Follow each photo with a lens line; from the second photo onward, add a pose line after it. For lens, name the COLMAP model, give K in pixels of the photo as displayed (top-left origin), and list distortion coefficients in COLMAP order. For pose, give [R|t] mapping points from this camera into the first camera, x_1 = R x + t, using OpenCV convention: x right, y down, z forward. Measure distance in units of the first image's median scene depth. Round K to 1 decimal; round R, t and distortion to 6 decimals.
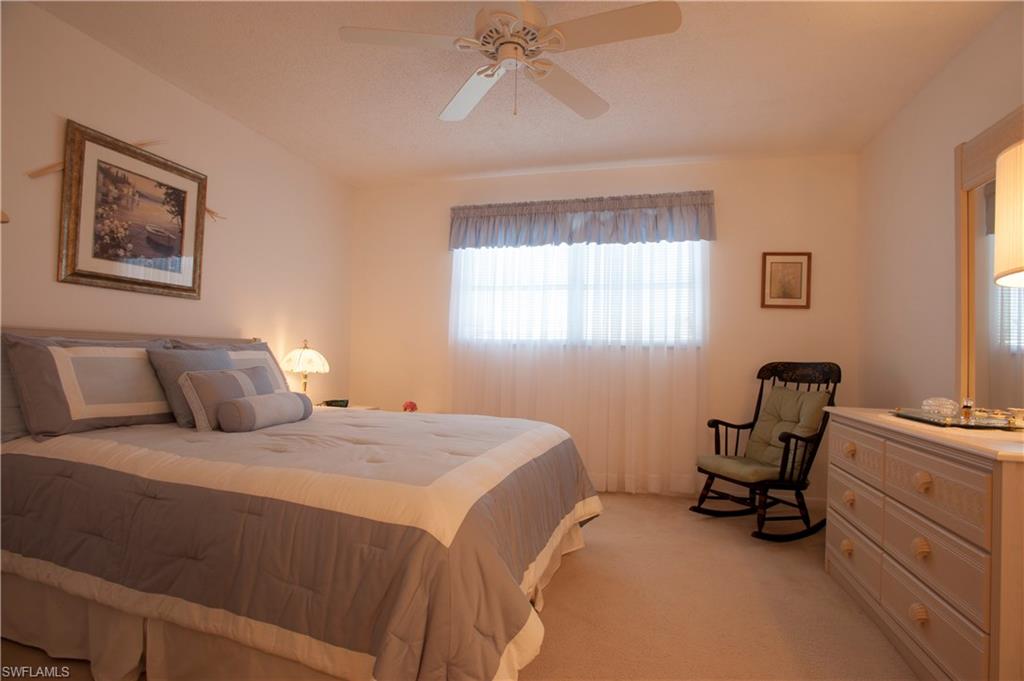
lens RADIAL K [[501.3, 0, 512.3], [0, 501.3, 344.5], [0, 0, 1]] dist [-0.073066, 0.028451]
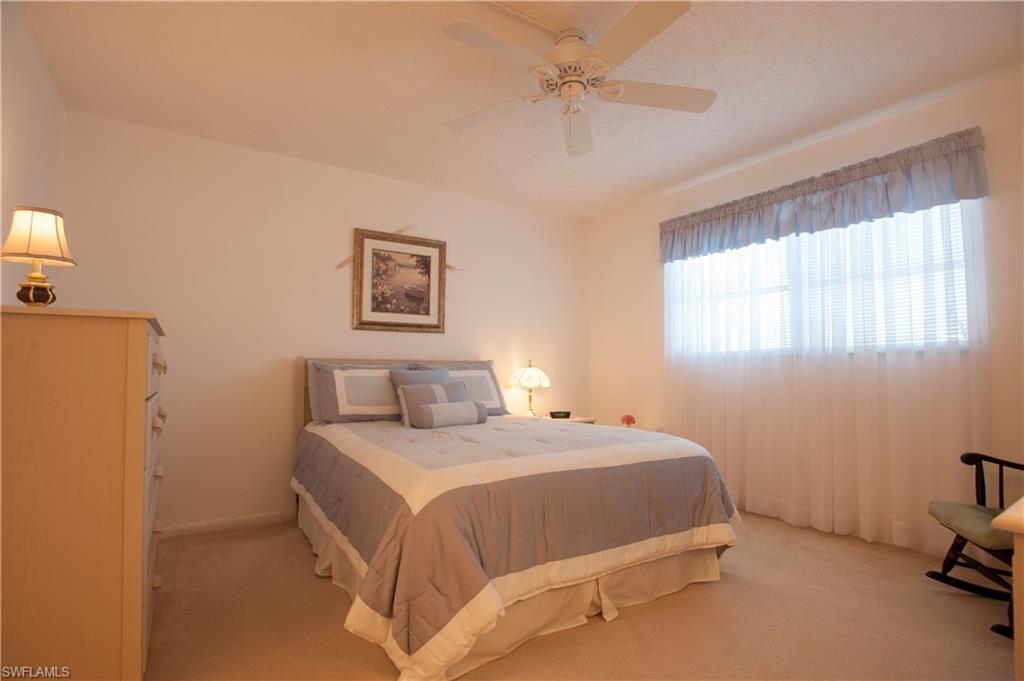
lens RADIAL K [[501.3, 0, 512.3], [0, 501.3, 344.5], [0, 0, 1]] dist [-0.073066, 0.028451]
pose [[0.757499, -0.053990, -0.650600, 0.407872], [0.031379, 0.998434, -0.046320, 0.010302], [0.652081, 0.014673, 0.758007, 0.066676]]
